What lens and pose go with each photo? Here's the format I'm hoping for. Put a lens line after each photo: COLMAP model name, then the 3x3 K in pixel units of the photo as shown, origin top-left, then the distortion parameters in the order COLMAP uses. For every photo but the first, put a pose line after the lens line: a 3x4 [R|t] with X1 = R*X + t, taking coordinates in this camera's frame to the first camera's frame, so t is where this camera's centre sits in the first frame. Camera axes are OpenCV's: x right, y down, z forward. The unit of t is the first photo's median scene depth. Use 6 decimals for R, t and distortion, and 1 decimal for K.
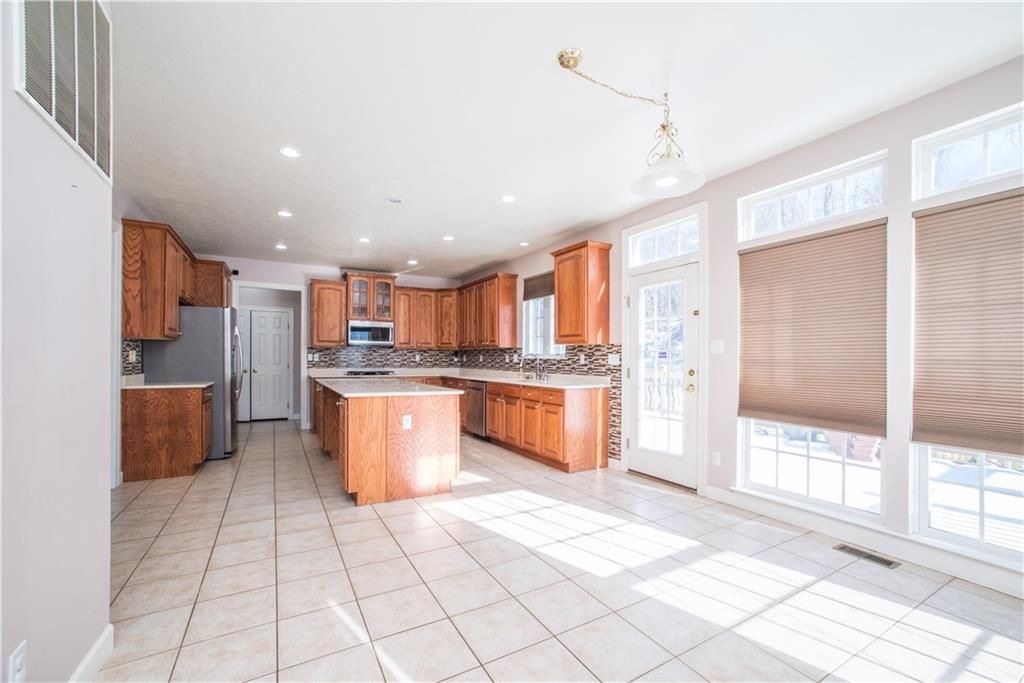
lens RADIAL K [[418.6, 0, 497.0], [0, 418.6, 359.0], [0, 0, 1]] dist [-0.028467, 0.001055]
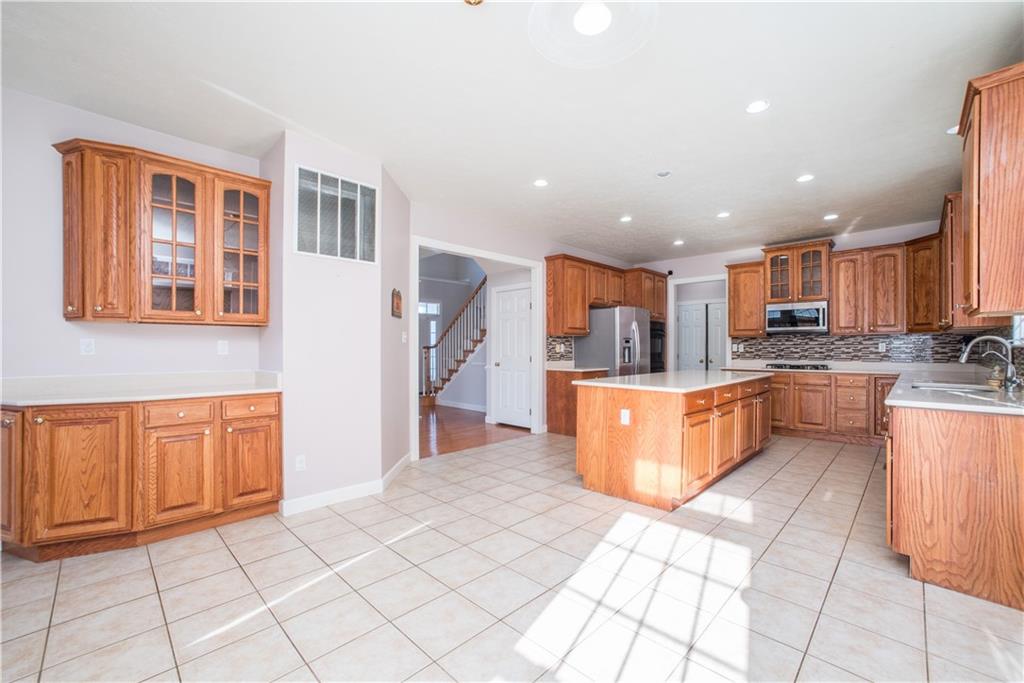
lens RADIAL K [[418.6, 0, 520.8], [0, 418.6, 350.4], [0, 0, 1]] dist [-0.028467, 0.001055]
pose [[0.307513, -0.002043, -0.951542, 0.513514], [0.002493, 0.999996, -0.001341, 0.003510], [0.951541, -0.001960, 0.307517, 0.425933]]
